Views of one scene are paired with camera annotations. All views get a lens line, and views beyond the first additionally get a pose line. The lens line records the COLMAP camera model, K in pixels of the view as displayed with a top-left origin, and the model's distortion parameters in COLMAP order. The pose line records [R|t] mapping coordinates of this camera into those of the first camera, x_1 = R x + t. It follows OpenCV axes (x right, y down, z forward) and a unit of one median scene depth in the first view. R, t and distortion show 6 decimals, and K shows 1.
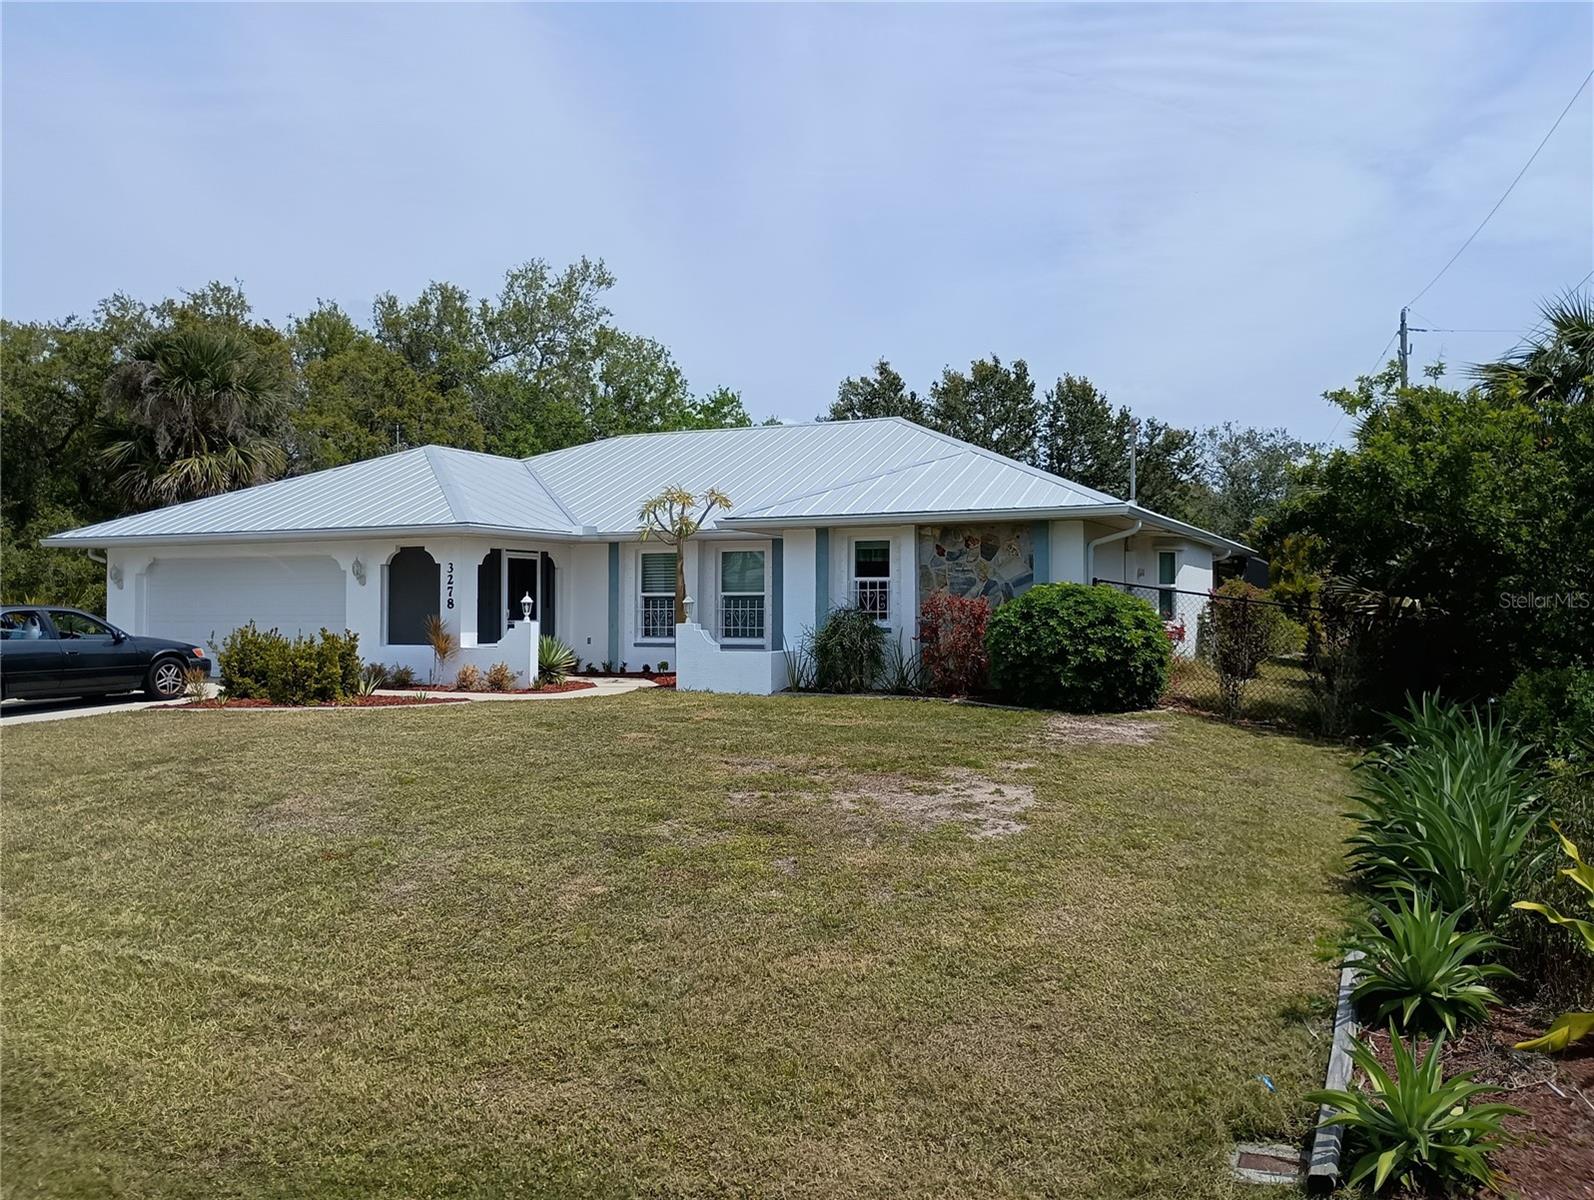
lens RADIAL K [[1330.6, 0, 797.0], [0, 1330.6, 600.0], [0, 0, 1]] dist [0.009716, 0.009190]
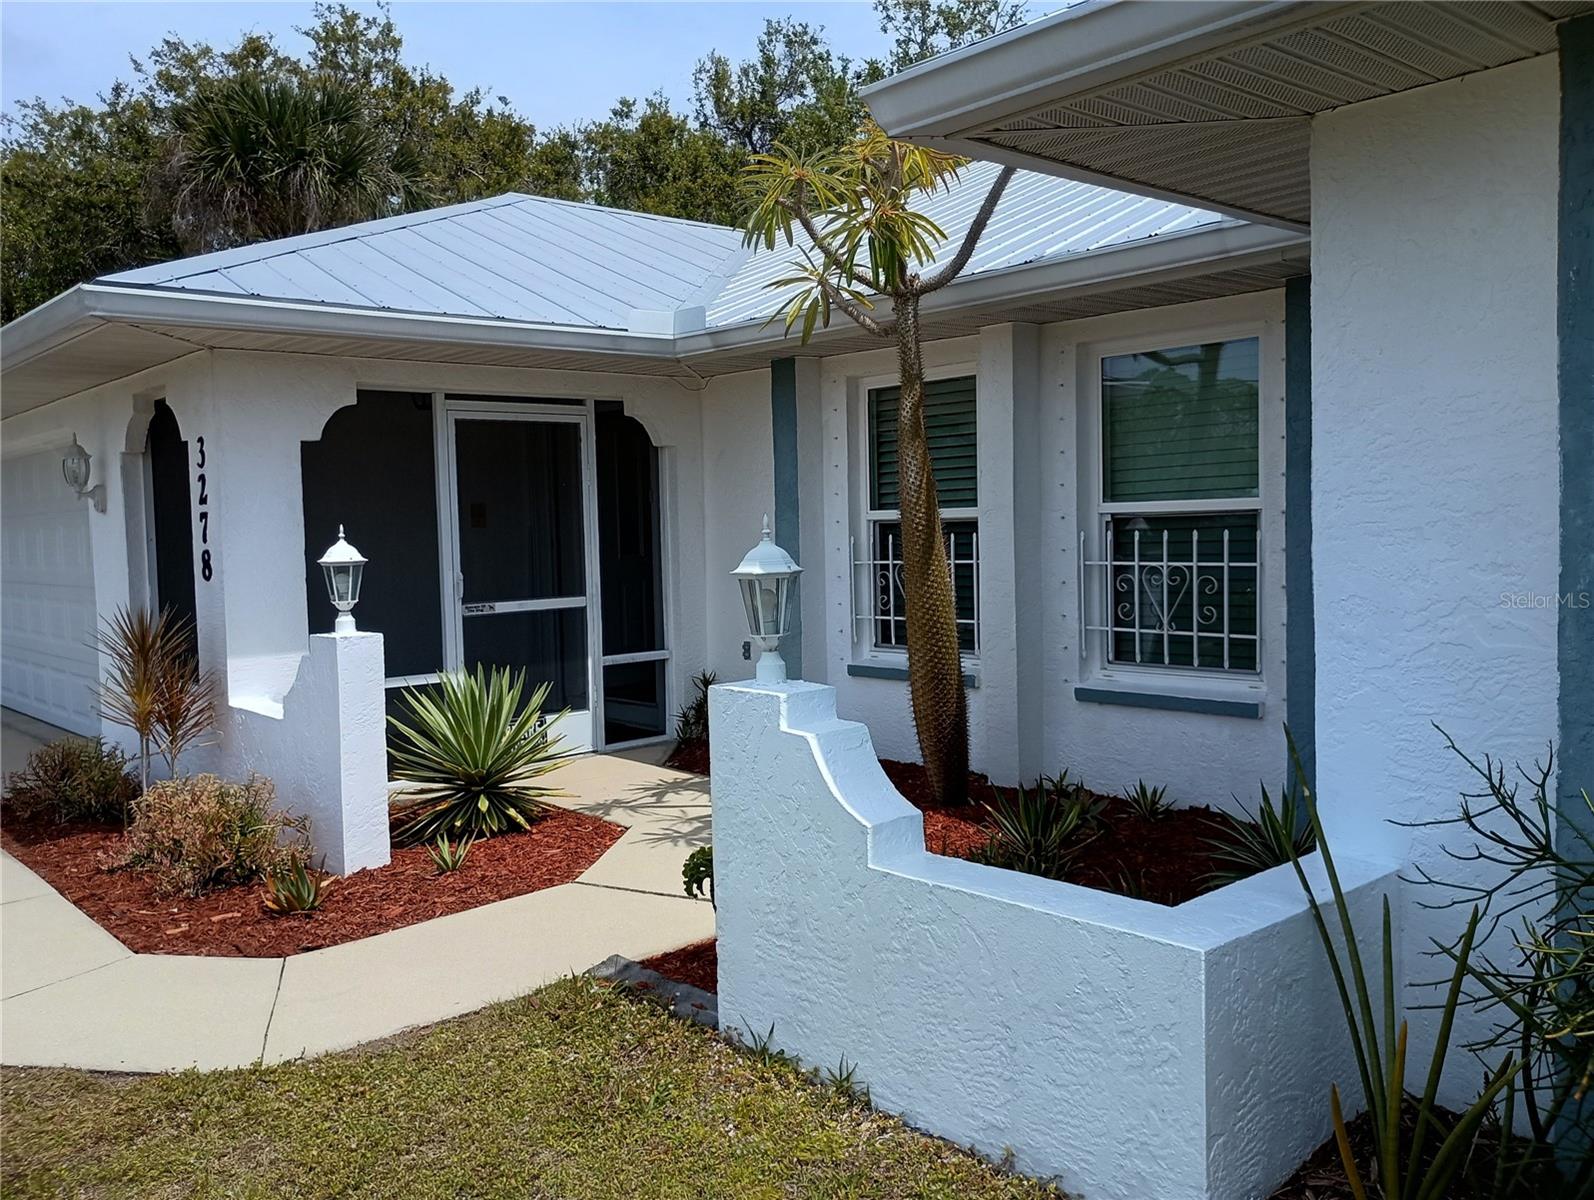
lens RADIAL K [[1330.6, 0, 797.0], [0, 1330.6, 600.0], [0, 0, 1]] dist [0.009716, 0.009190]
pose [[0.913194, -0.001113, -0.407523, -0.001072], [0.030581, 0.997364, 0.065804, -0.005713], [0.406376, -0.072554, 0.910821, 0.715625]]
